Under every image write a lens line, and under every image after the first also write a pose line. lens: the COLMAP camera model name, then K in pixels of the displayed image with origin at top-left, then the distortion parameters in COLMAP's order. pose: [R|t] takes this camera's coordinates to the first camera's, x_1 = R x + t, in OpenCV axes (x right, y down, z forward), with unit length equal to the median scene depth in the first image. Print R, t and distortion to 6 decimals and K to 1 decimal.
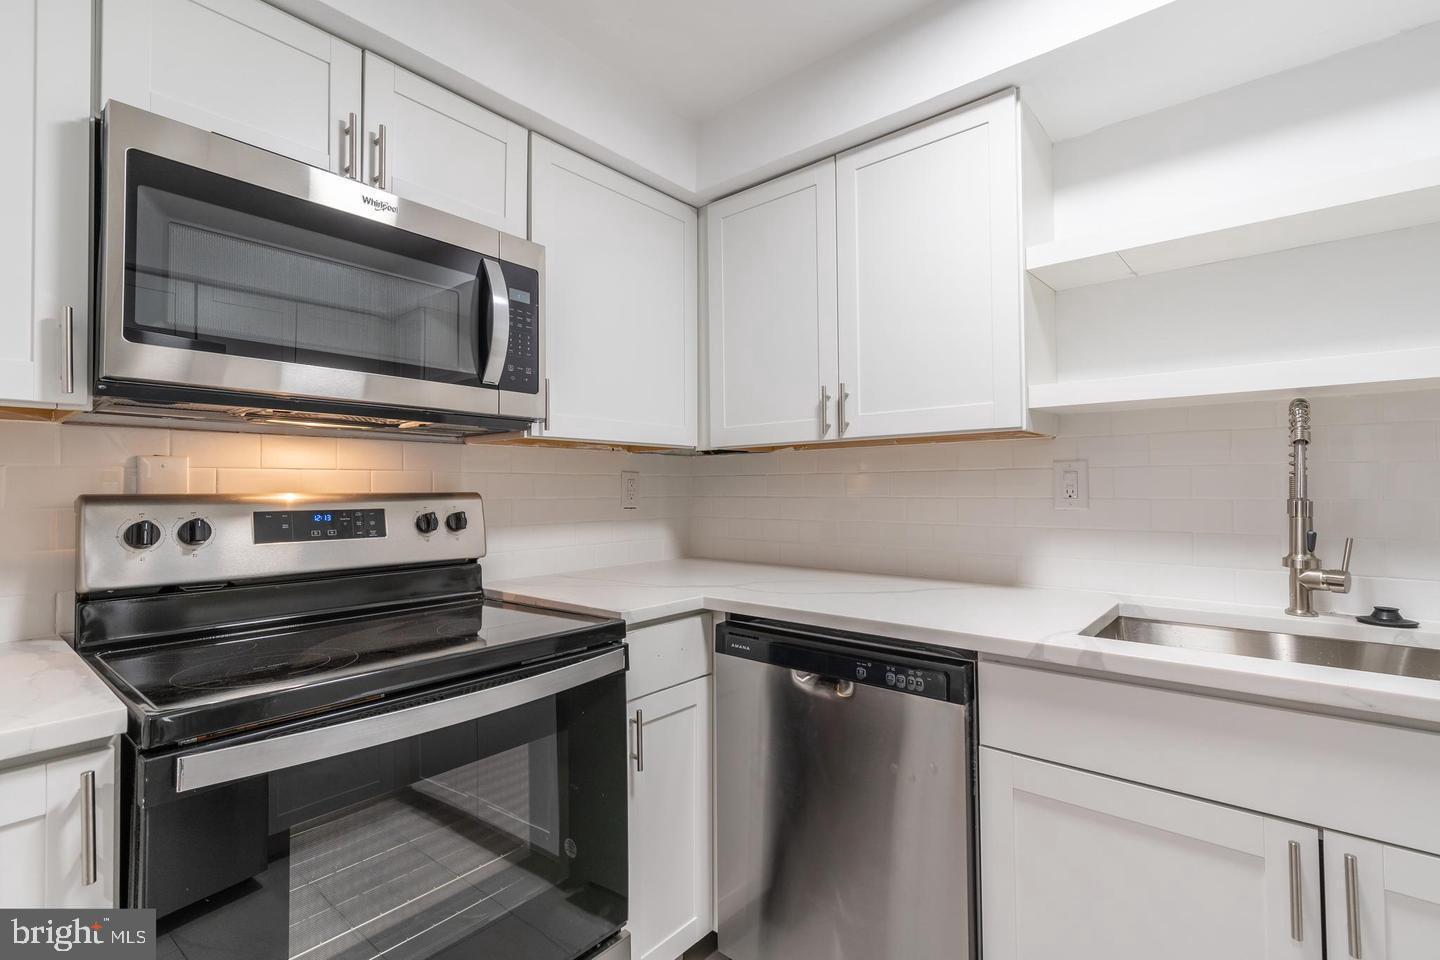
lens RADIAL K [[658.0, 0, 731.2], [0, 658.0, 472.2], [0, 0, 1]] dist [0.003865, -0.000263]
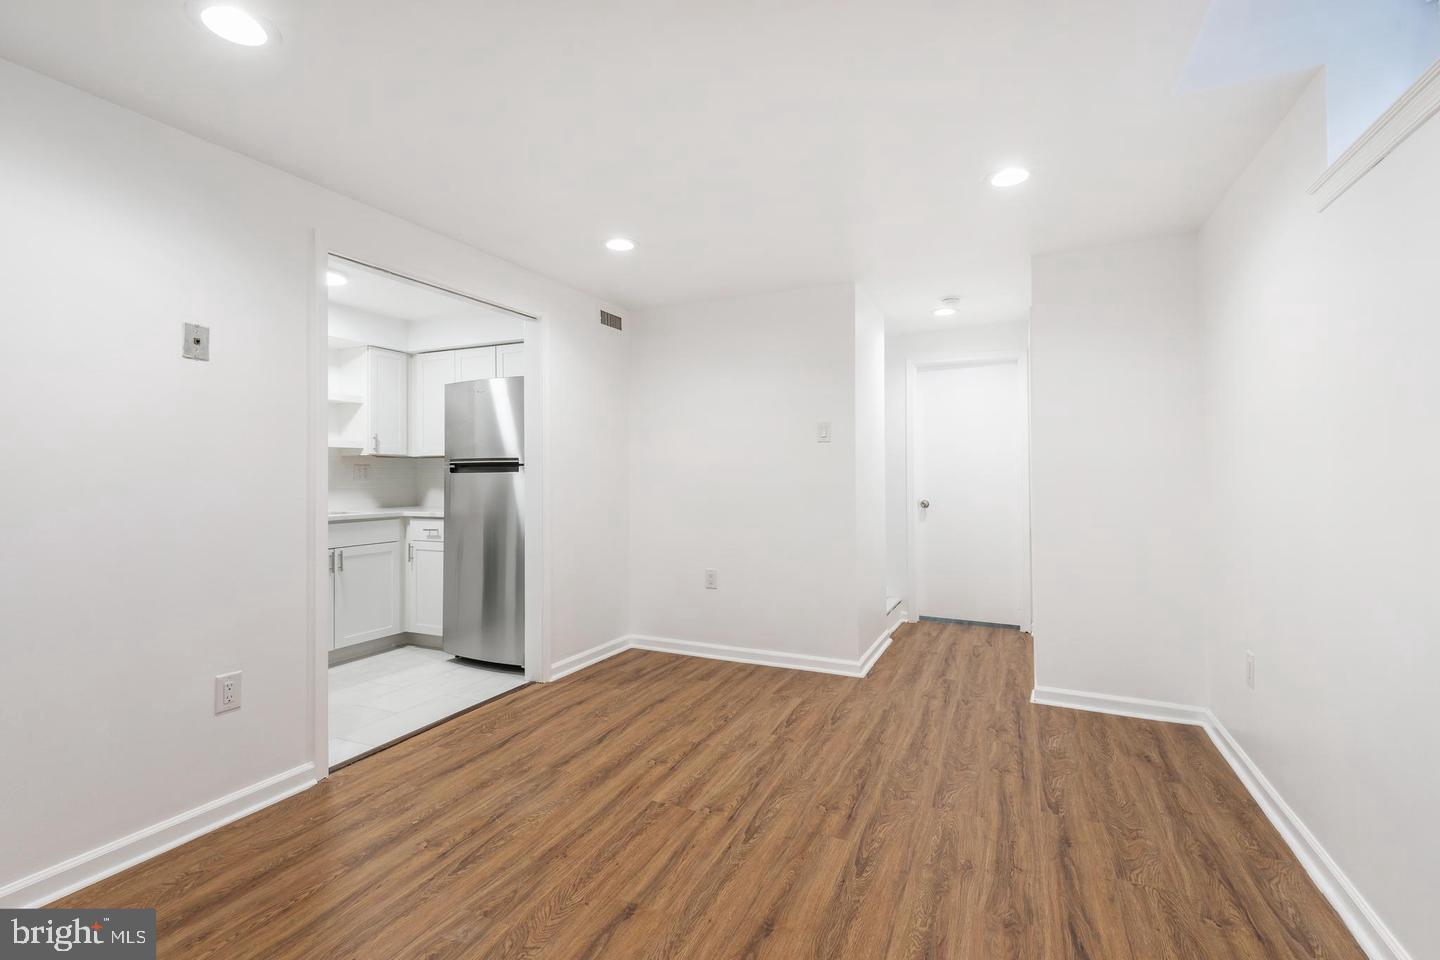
lens RADIAL K [[658.0, 0, 733.3], [0, 658.0, 481.7], [0, 0, 1]] dist [0.003865, -0.000263]
pose [[-0.263279, -0.004576, 0.964709, -2.476381], [-0.018943, 0.999820, -0.000427, 0.016416], [-0.964534, -0.018387, -0.263318, -0.263334]]
